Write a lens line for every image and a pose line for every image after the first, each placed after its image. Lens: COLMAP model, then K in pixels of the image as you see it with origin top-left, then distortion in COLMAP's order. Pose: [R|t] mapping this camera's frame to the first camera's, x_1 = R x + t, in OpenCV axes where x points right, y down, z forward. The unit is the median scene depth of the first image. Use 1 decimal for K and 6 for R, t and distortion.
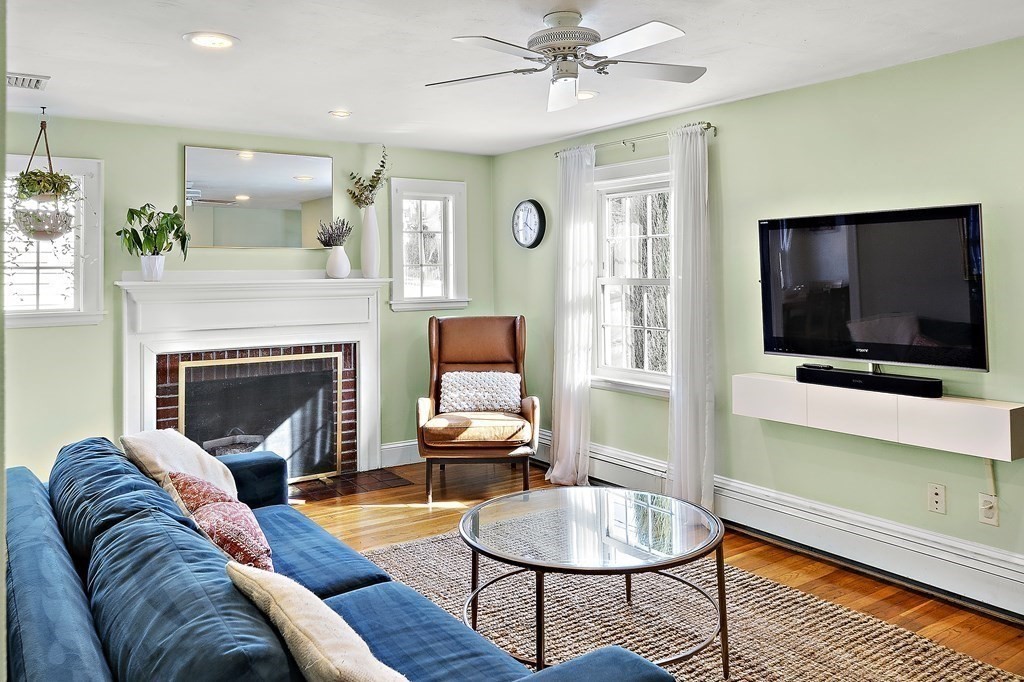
lens RADIAL K [[786.6, 0, 524.0], [0, 786.6, 250.3], [0, 0, 1]] dist [-0.000145, 0.008850]
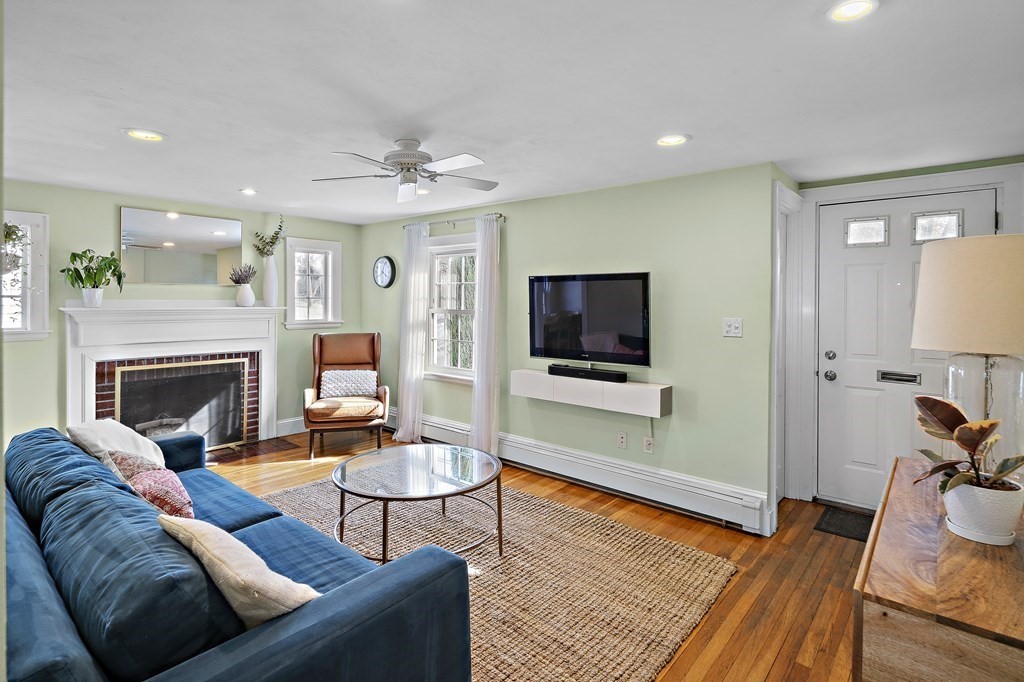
lens RADIAL K [[510.3, 0, 511.8], [0, 510.3, 302.1], [0, 0, 1]] dist [0.006746, -0.001735]
pose [[0.969156, 0.016037, 0.245925, 0.003615], [-0.023695, 0.999321, 0.028213, -0.011338], [-0.245306, -0.033170, 0.968878, -0.016614]]
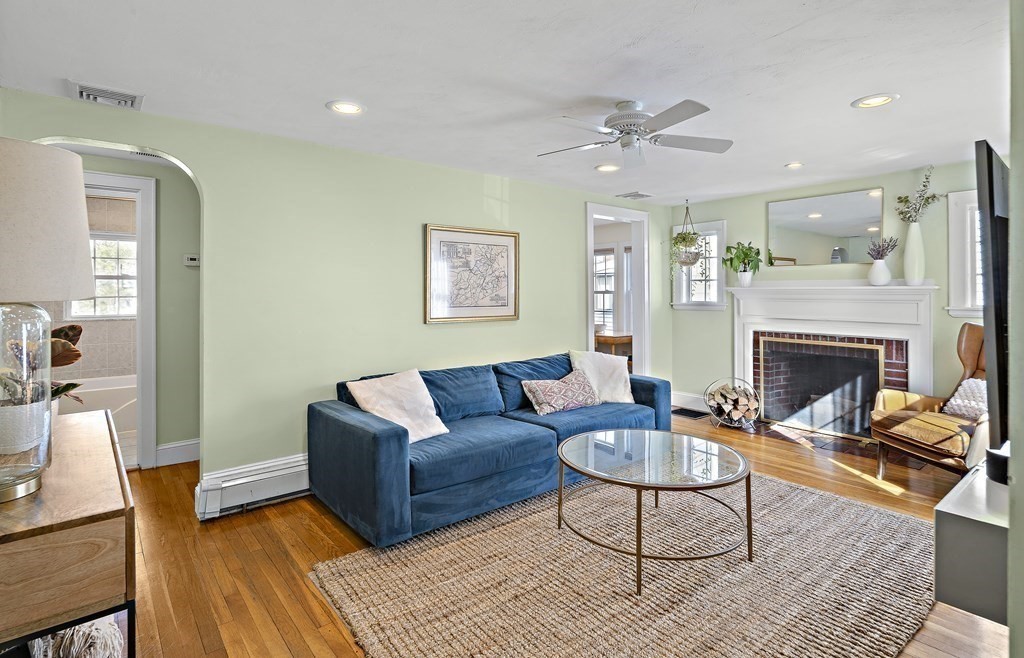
lens RADIAL K [[514.9, 0, 517.8], [0, 514.9, 291.6], [0, 0, 1]] dist [0.004659, -0.001685]
pose [[0.071195, 0.009737, -0.997415, 0.604158], [0.029143, 0.999505, 0.011838, 0.021089], [0.997037, -0.029910, 0.070876, 0.428722]]
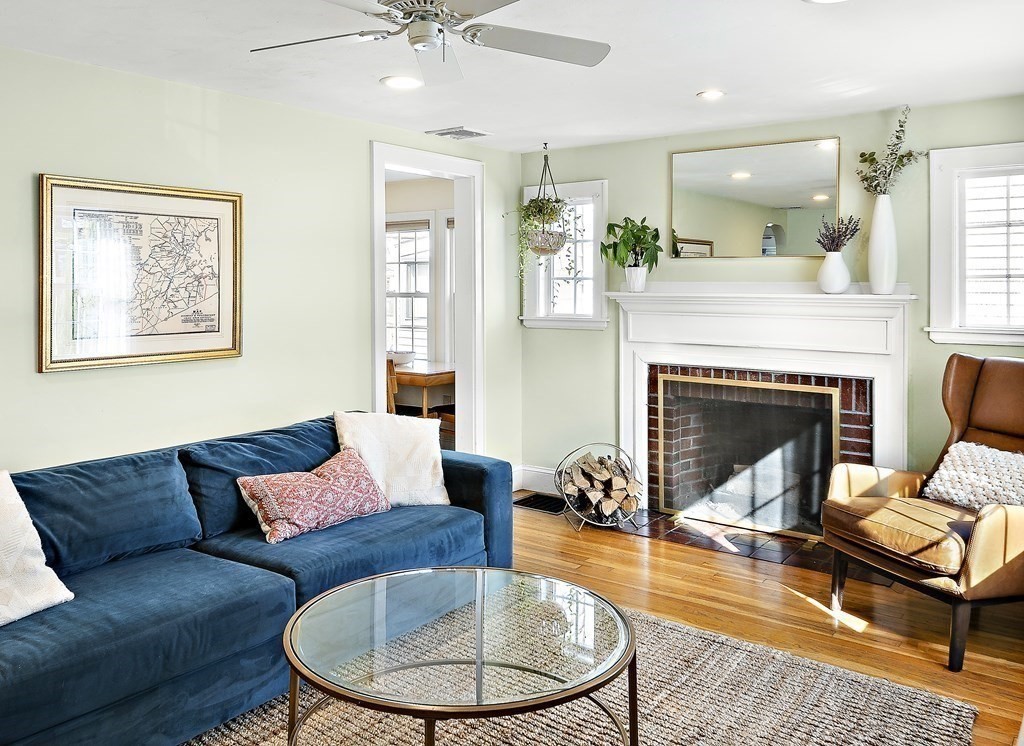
lens RADIAL K [[840.3, 0, 476.9], [0, 840.3, 289.1], [0, 0, 1]] dist [-0.002921, 0.007871]
pose [[0.288474, 0.018336, -0.957312, 0.519753], [0.023860, 0.999368, 0.026332, 0.001402], [0.957190, -0.030438, 0.287855, 0.482105]]
